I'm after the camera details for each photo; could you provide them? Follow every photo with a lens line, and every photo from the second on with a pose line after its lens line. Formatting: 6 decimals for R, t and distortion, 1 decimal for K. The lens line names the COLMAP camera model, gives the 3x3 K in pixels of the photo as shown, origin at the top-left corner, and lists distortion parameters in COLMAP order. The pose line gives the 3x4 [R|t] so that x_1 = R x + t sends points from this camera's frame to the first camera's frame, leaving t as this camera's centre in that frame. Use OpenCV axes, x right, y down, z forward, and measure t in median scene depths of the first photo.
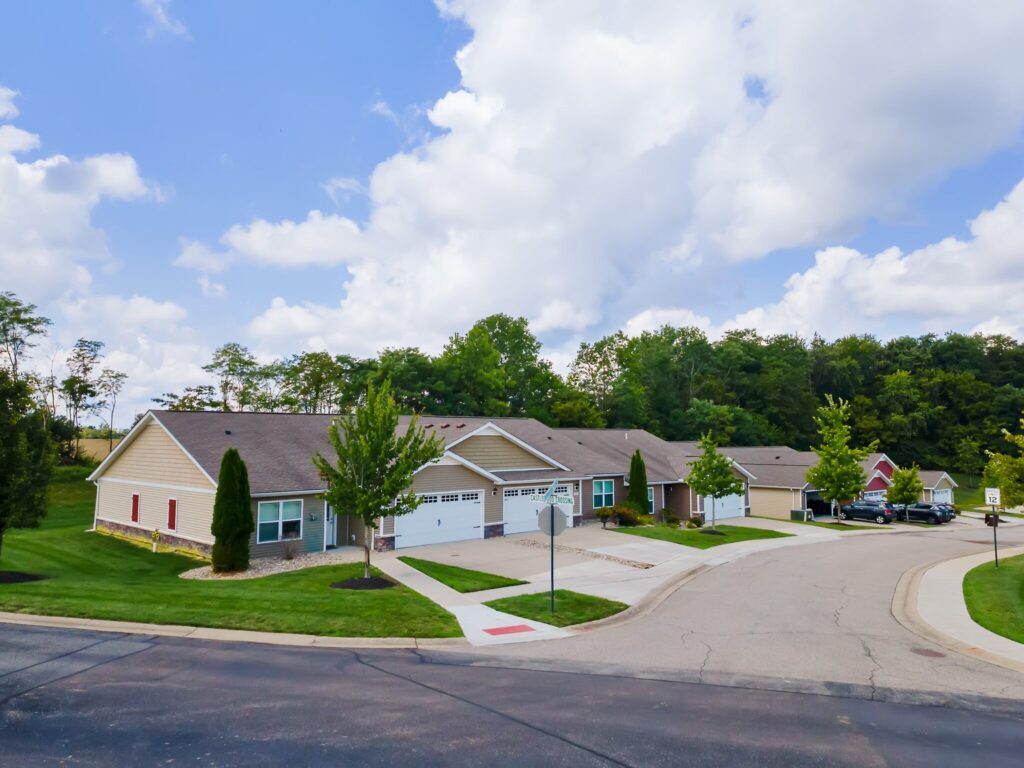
lens RADIAL K [[771.9, 0, 512.0], [0, 771.9, 384.0], [0, 0, 1]] dist [0.043419, 0.000372]
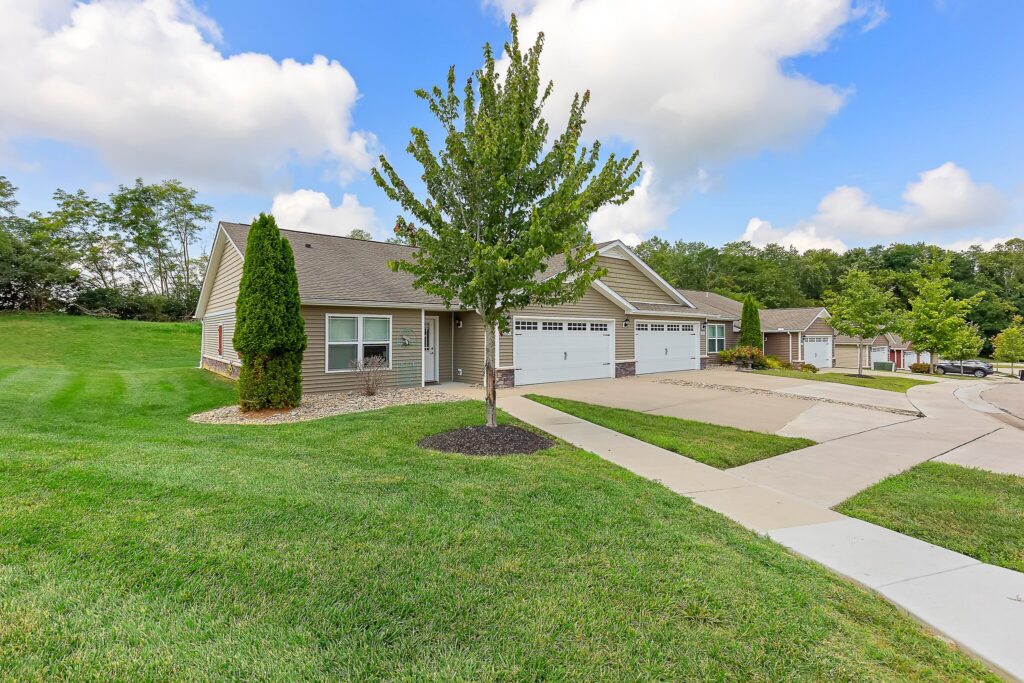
lens RADIAL K [[465.6, 0, 505.7], [0, 465.6, 340.1], [0, 0, 1]] dist [0.004748, 0.000092]
pose [[0.995528, -0.000261, -0.094471, -0.108692], [0.007510, 0.997050, 0.076386, 0.124591], [0.094173, -0.076753, 0.992593, 0.514516]]
